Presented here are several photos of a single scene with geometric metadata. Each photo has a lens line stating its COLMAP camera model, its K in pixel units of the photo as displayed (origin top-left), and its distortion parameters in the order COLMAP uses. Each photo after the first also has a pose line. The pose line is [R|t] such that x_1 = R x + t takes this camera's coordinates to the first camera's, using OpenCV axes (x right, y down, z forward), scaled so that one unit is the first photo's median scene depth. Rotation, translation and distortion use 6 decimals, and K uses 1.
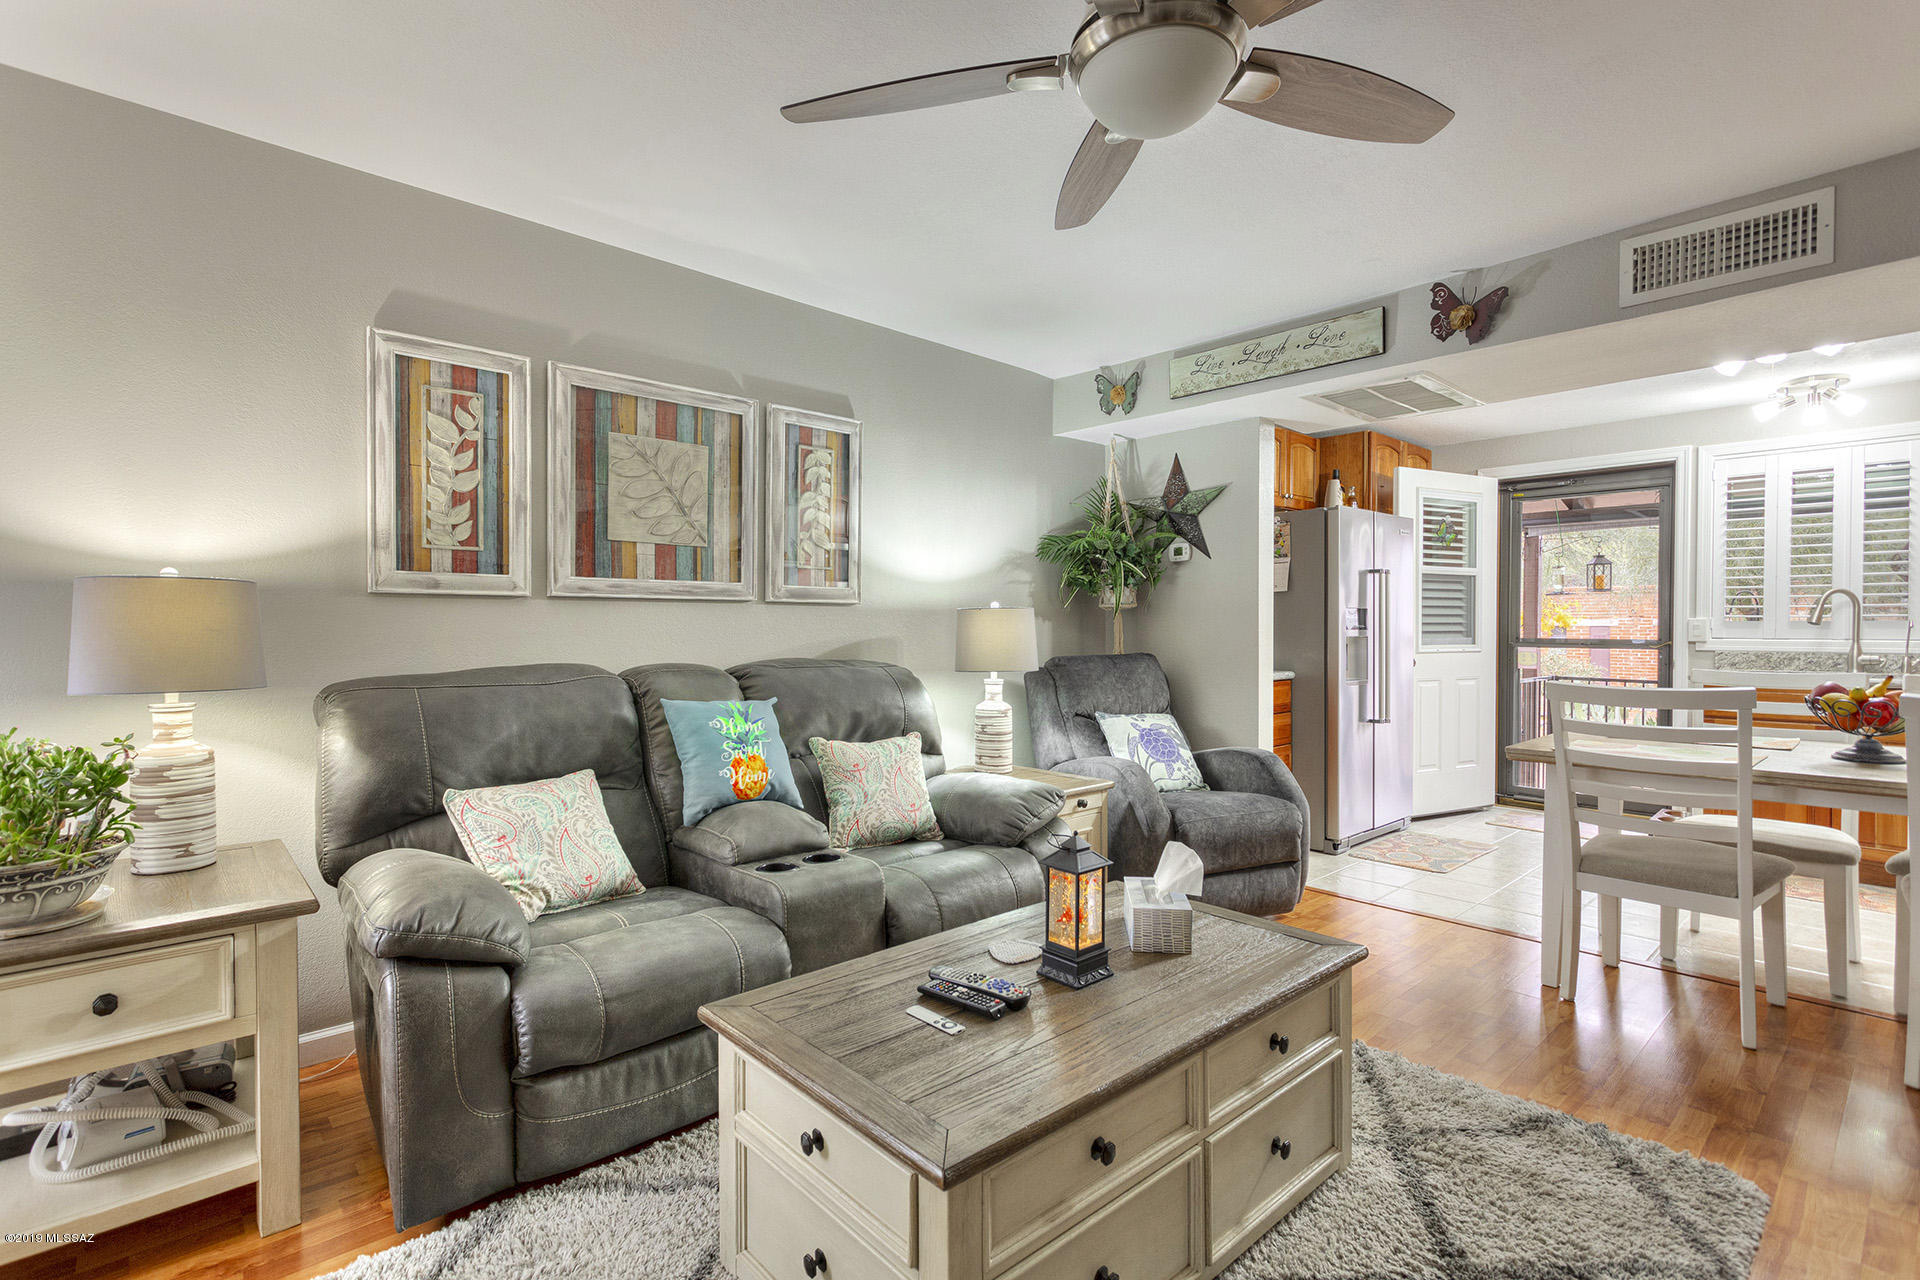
lens RADIAL K [[899.7, 0, 952.3], [0, 899.7, 638.5], [0, 0, 1]] dist [-0.000945, 0.000157]
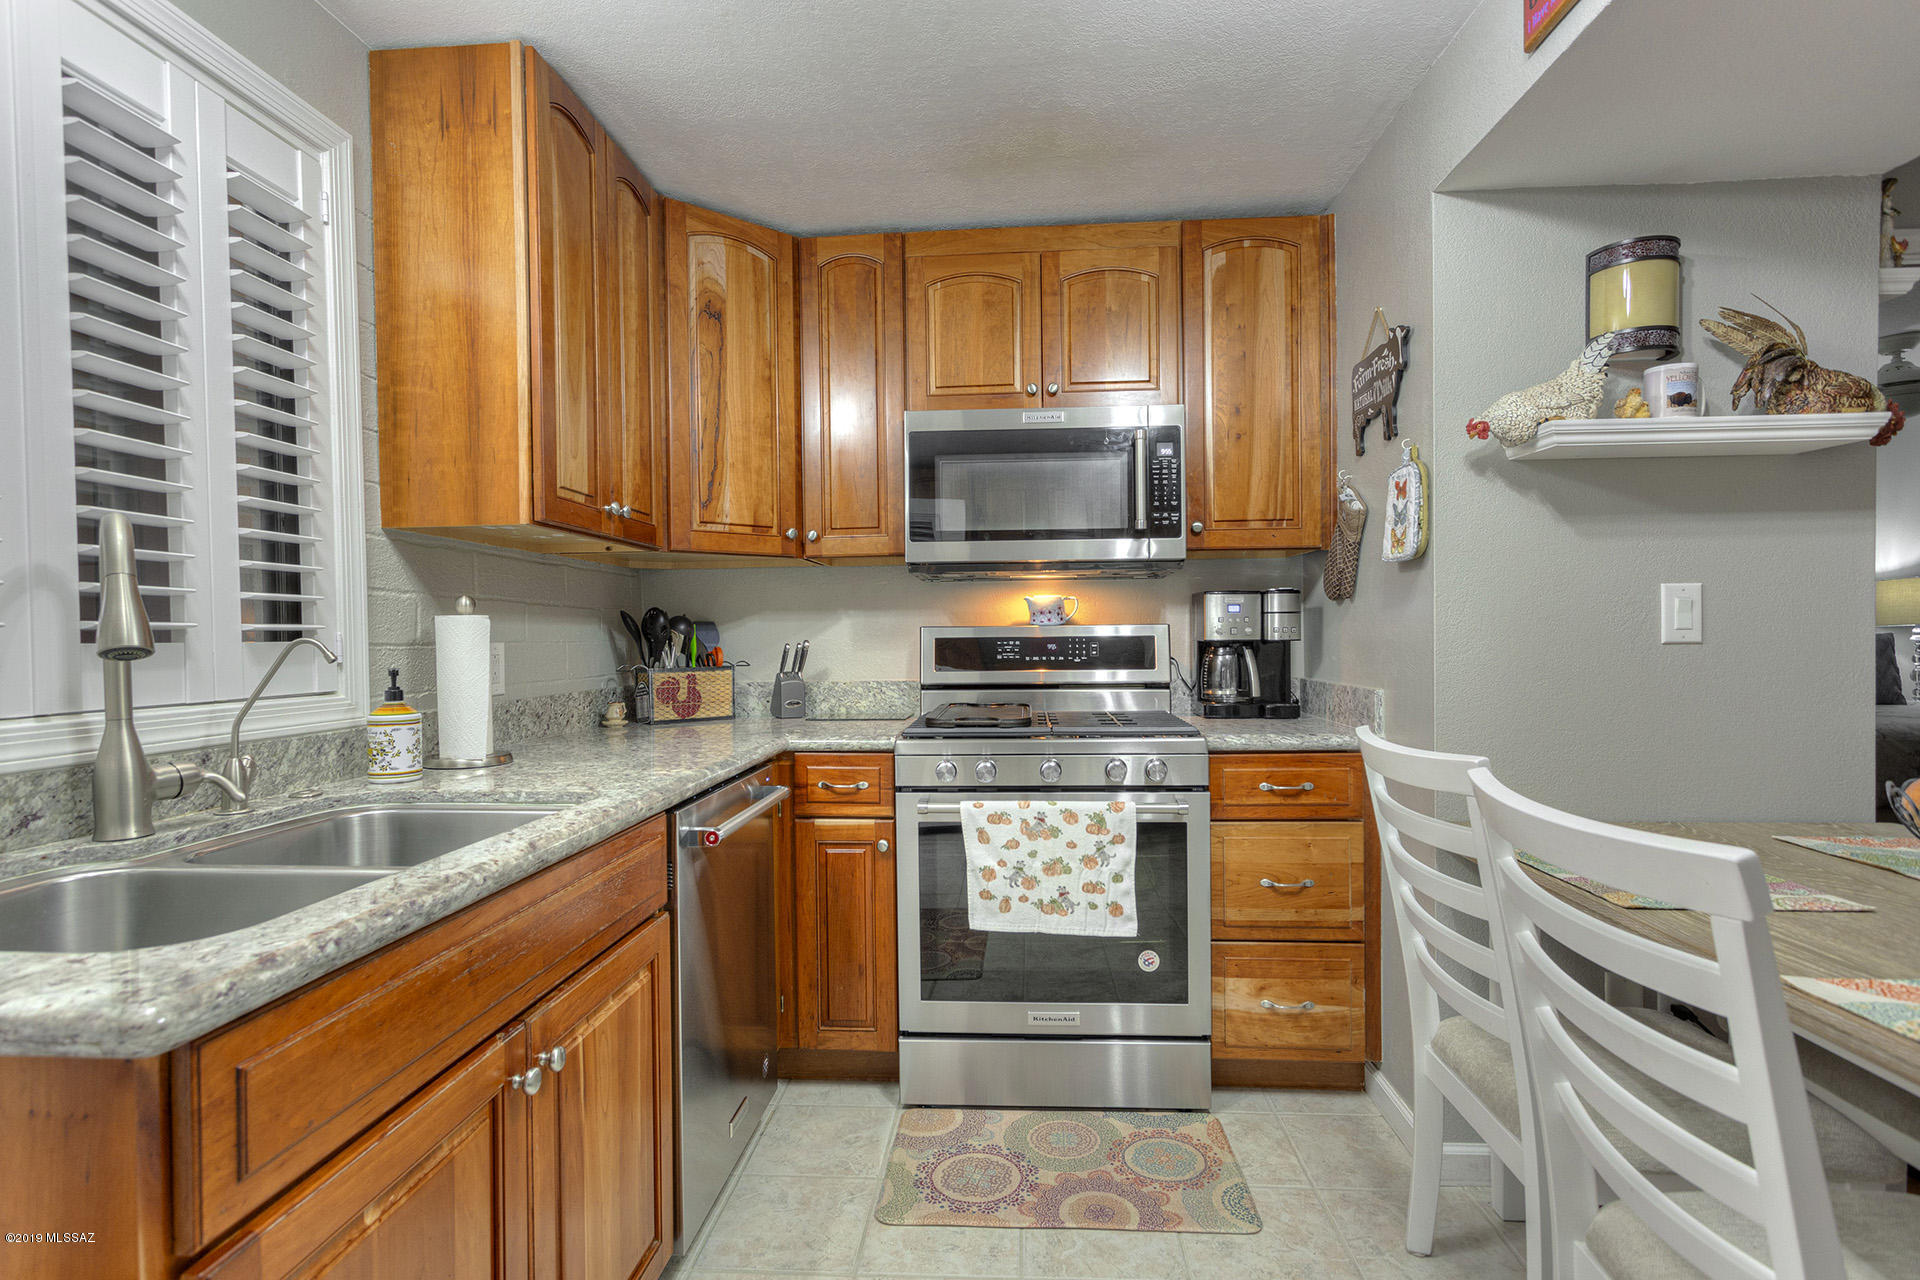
lens RADIAL K [[899.7, 0, 952.3], [0, 899.7, 638.5], [0, 0, 1]] dist [-0.000945, 0.000157]
pose [[-0.679250, 0.008570, 0.733857, 0.658018], [0.021624, 0.999731, 0.008340, -0.017101], [-0.733588, 0.021534, -0.679253, 1.009400]]
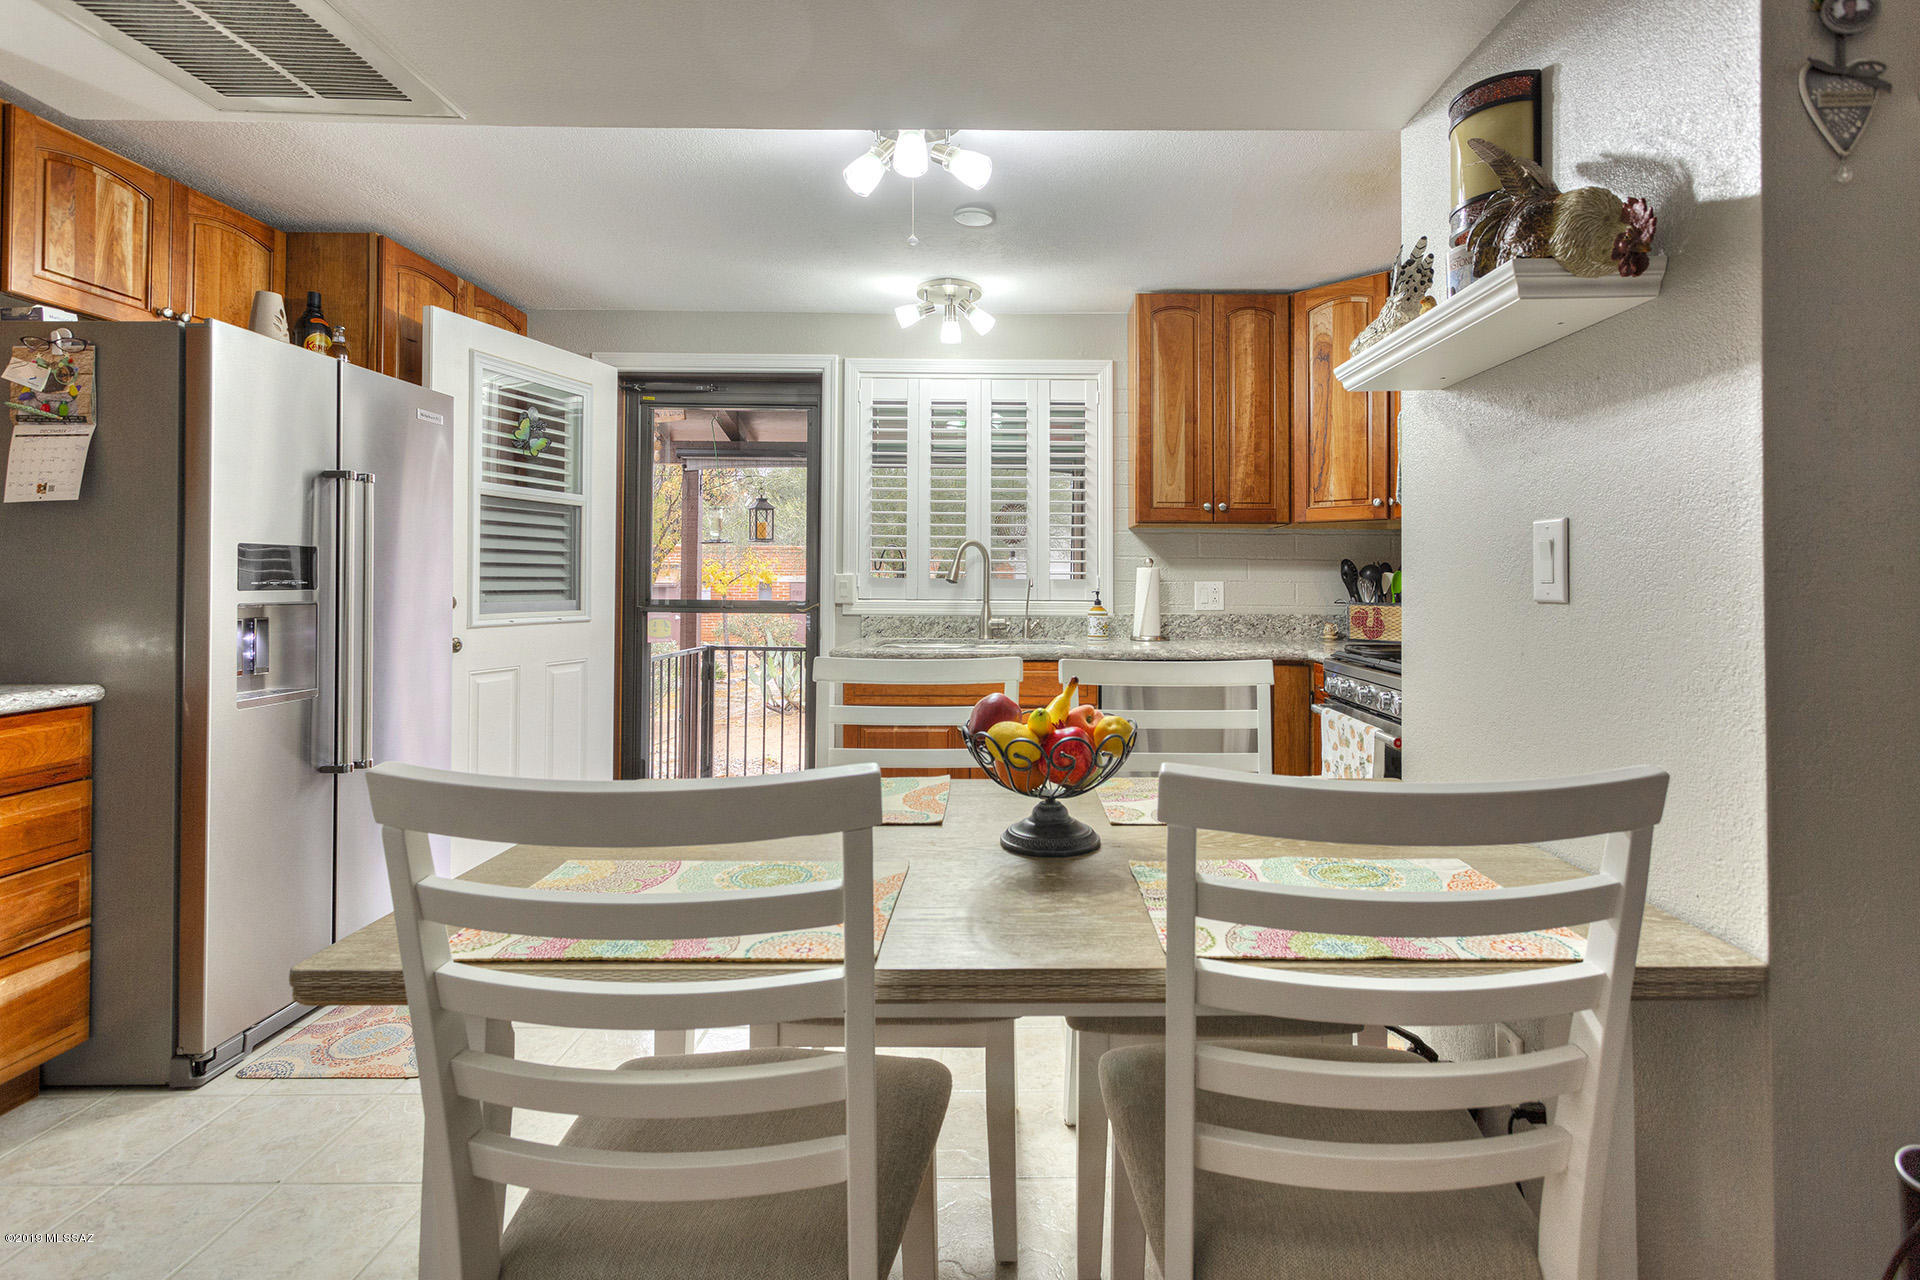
lens RADIAL K [[930.4, 0, 1009.4], [0, 930.4, 566.7], [0, 0, 1]] dist [0.003313, 0.000630]
pose [[0.666505, 0.016931, 0.745308, 0.354709], [0.004274, 0.999639, -0.026531, -0.007582], [-0.745488, 0.020868, 0.666192, 0.389346]]
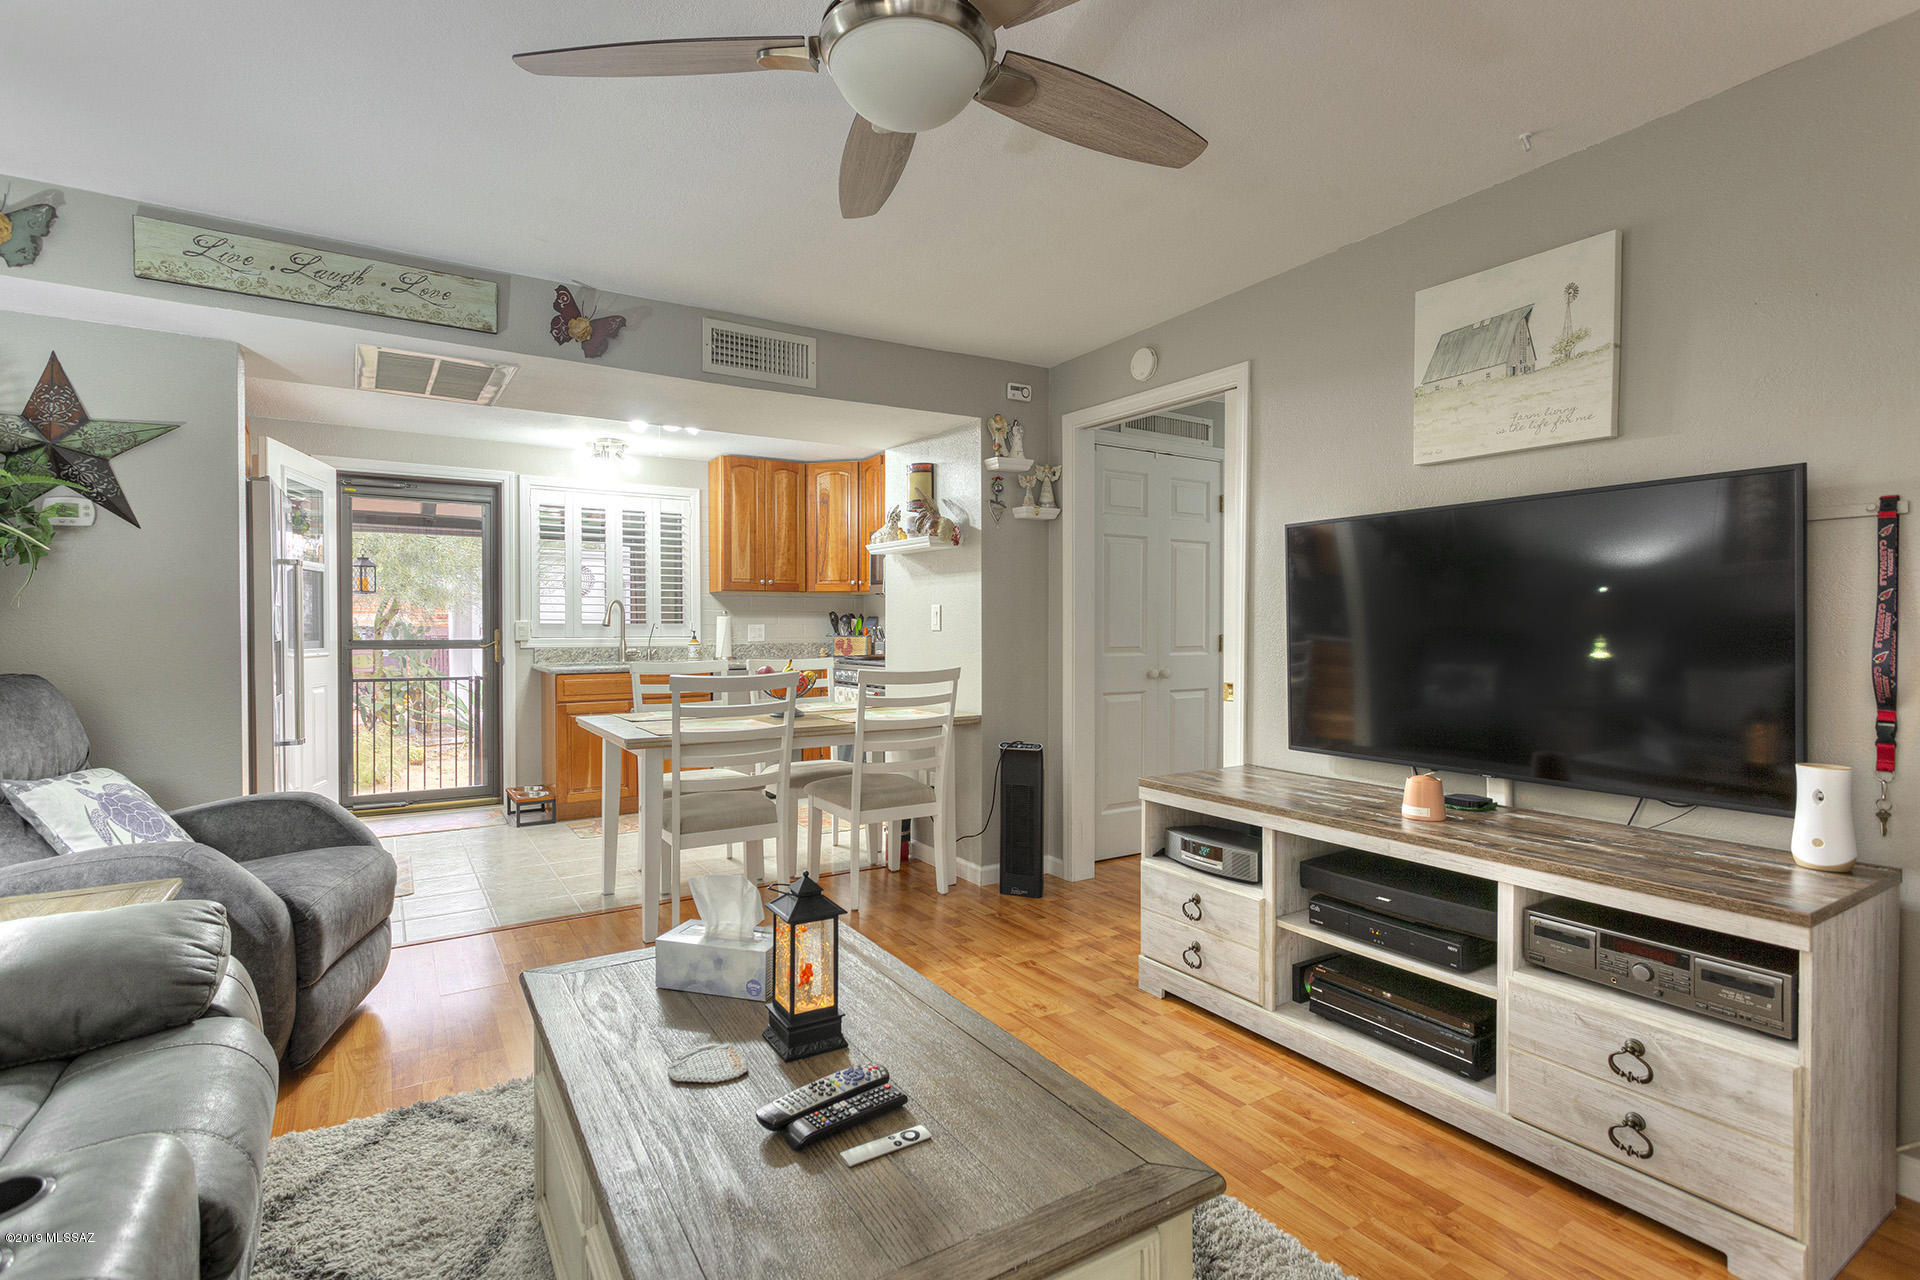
lens RADIAL K [[899.7, 0, 952.3], [0, 899.7, 638.5], [0, 0, 1]] dist [-0.000945, 0.000157]
pose [[0.168559, -0.013179, 0.985603, -0.259852], [0.013962, 0.999842, 0.010981, -0.004930], [-0.985593, 0.011910, 0.168716, 0.278606]]
